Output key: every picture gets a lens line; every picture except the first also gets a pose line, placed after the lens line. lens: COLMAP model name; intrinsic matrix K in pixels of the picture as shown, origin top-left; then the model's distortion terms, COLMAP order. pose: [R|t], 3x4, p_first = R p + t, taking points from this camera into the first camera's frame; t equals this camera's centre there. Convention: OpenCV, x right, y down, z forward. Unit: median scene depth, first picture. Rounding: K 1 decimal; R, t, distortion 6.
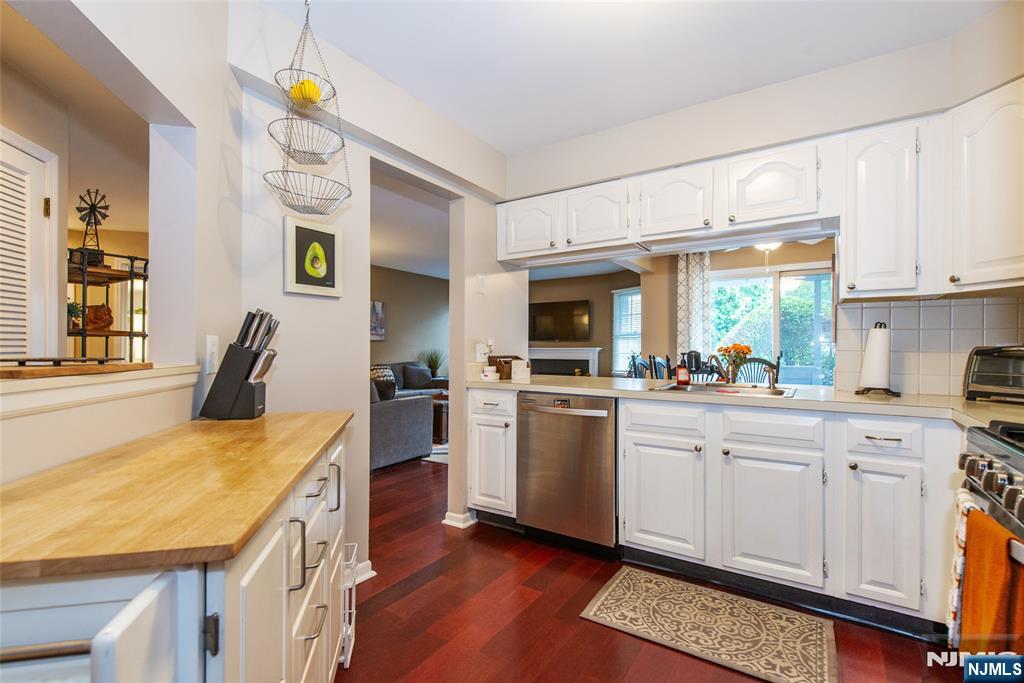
lens RADIAL K [[464.3, 0, 513.2], [0, 464.3, 348.8], [0, 0, 1]] dist [-0.001341, -0.000265]
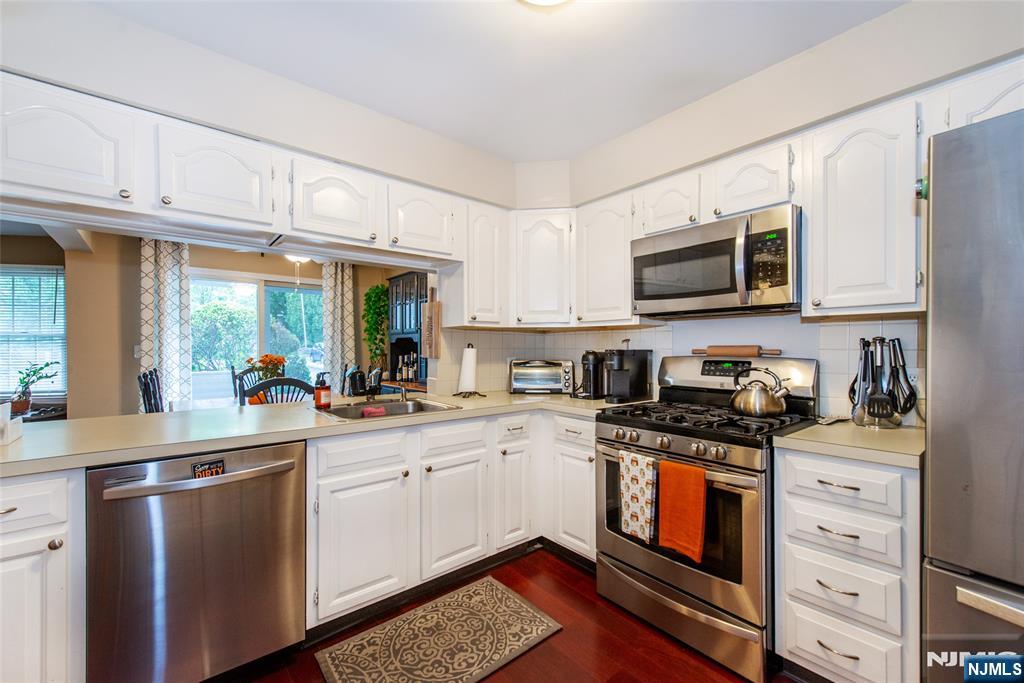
lens RADIAL K [[416.5, 0, 510.0], [0, 416.5, 346.5], [0, 0, 1]] dist [0.002473, 0.000087]
pose [[0.295180, -0.003959, 0.955434, -0.339831], [0.002863, 0.999991, 0.003258, -0.049614], [-0.955437, 0.001774, 0.295188, 0.492756]]
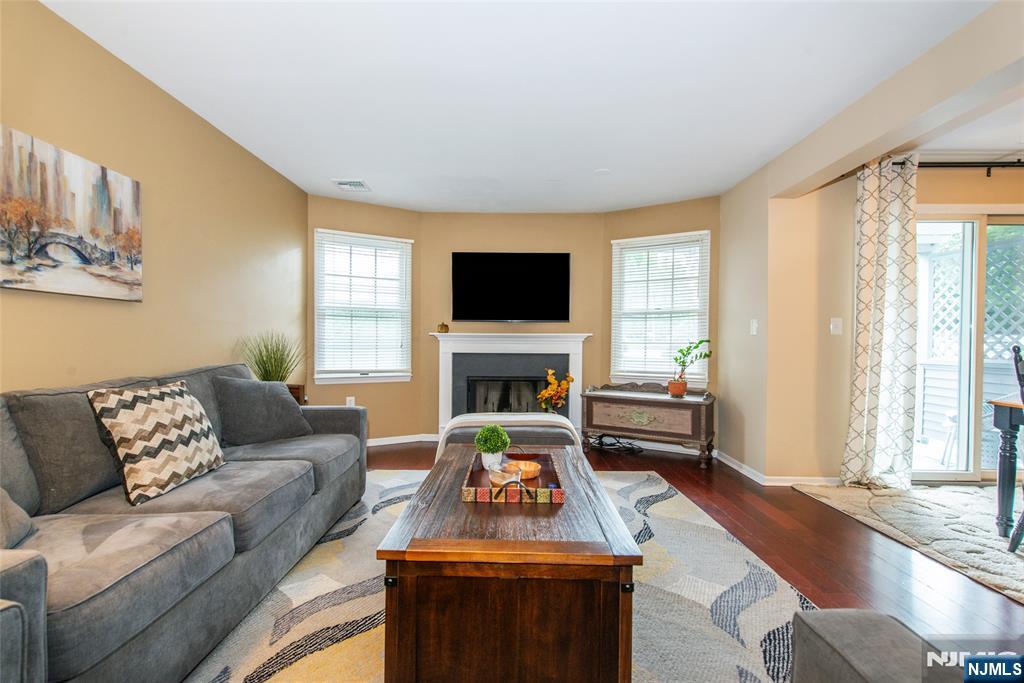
lens RADIAL K [[458.0, 0, 513.8], [0, 458.0, 347.5], [0, 0, 1]] dist [0.015149, -0.000669]
pose [[0.839153, -0.005397, 0.543868, -0.756593], [-0.004211, 0.999856, 0.016419, 0.022609], [-0.543879, -0.016069, 0.839010, 1.897870]]
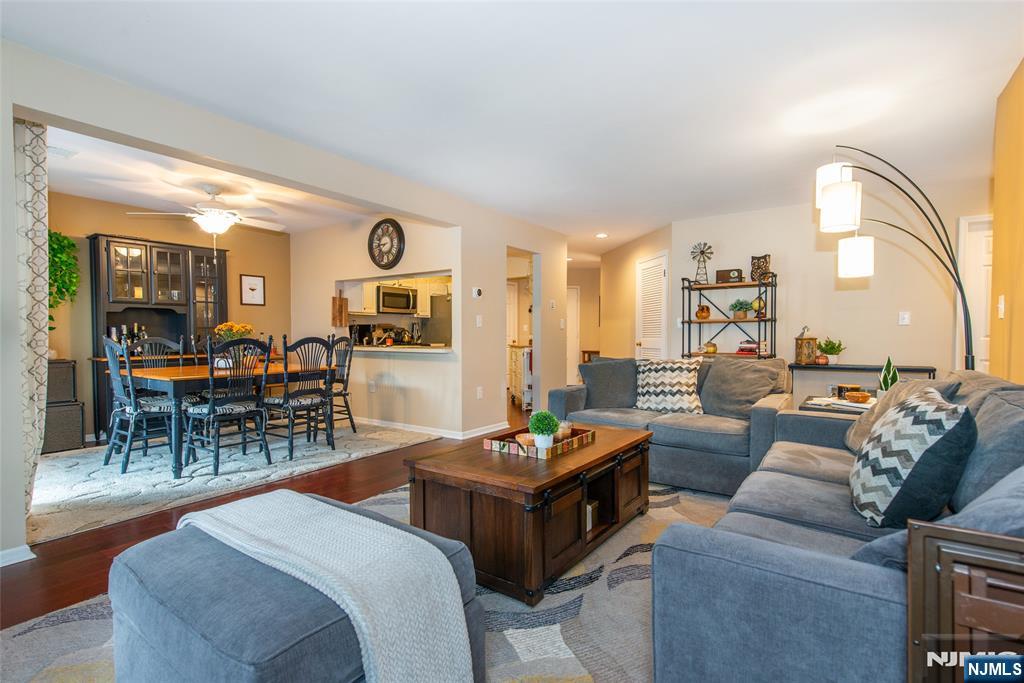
lens RADIAL K [[484.4, 0, 512.0], [0, 484.4, 341.5], [0, 0, 1]] dist [0.030924, -0.016751]
pose [[-0.999406, -0.007622, 0.033604, -0.294115], [-0.007093, 0.999849, 0.015841, 0.017880], [-0.033720, 0.015593, -0.999310, 3.677507]]
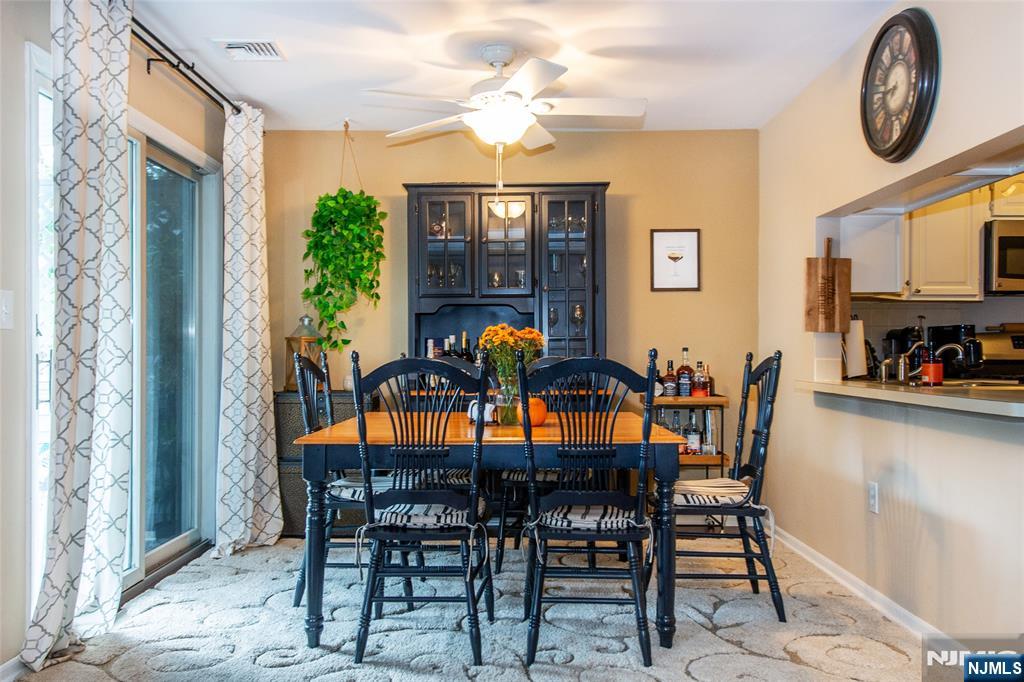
lens RADIAL K [[864.8, 0, 512.0], [0, 864.8, 341.0], [0, 0, 1]] dist [0.013088, 0.003751]
pose [[-0.541093, 0.004376, 0.840952, -0.471094], [-0.004496, 0.999957, -0.008096, 0.024358], [-0.840951, -0.008162, -0.541050, 2.647122]]
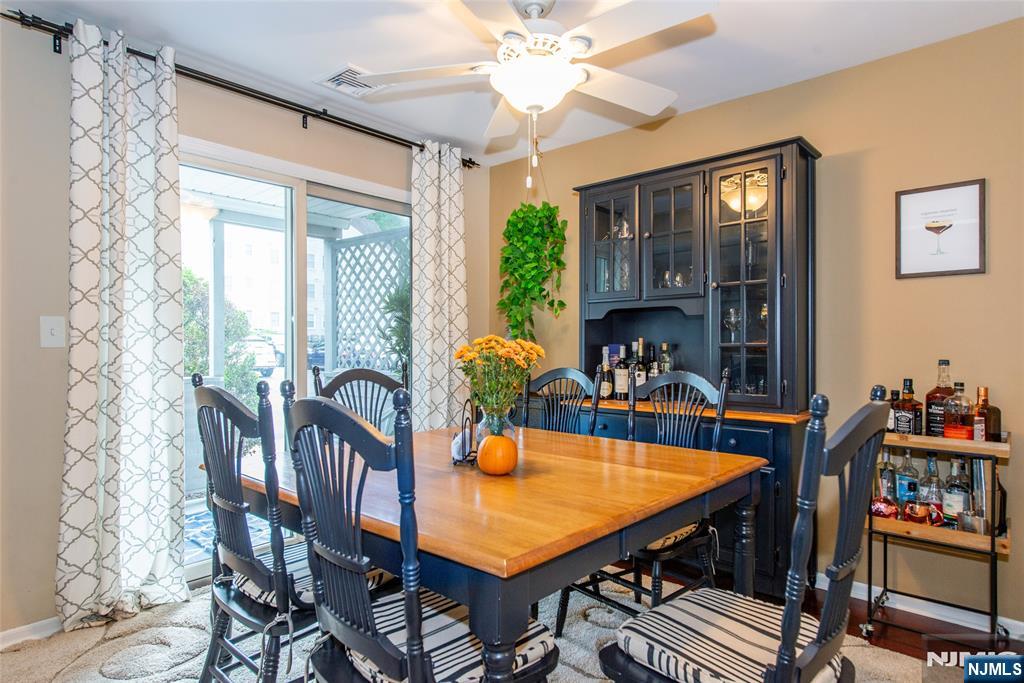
lens RADIAL K [[579.4, 0, 510.4], [0, 579.4, 344.0], [0, 0, 1]] dist [0.007393, 0.000383]
pose [[0.151117, -0.006133, 0.988497, 0.058326], [-0.000408, 0.999980, 0.006266, -0.011724], [-0.988516, -0.001350, 0.151111, 1.654976]]
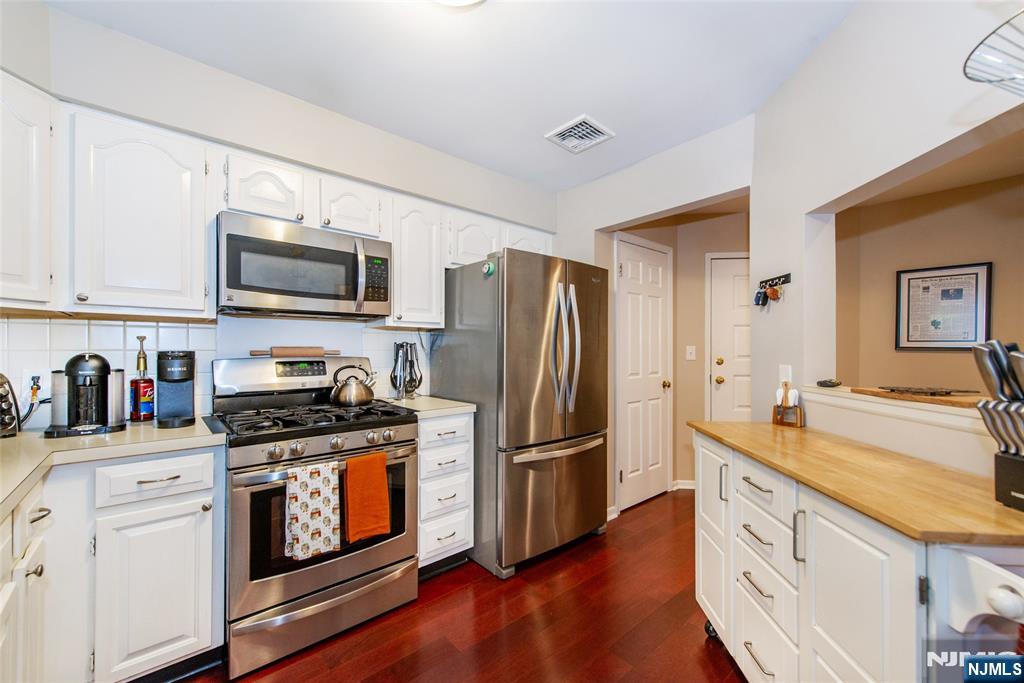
lens RADIAL K [[401.7, 0, 511.1], [0, 401.7, 347.9], [0, 0, 1]] dist [0.013032, -0.006140]
pose [[-0.961015, -0.004166, 0.276465, -0.035010], [-0.005078, 0.999984, -0.002584, -0.044124], [-0.276450, -0.003887, -0.961021, 1.068804]]
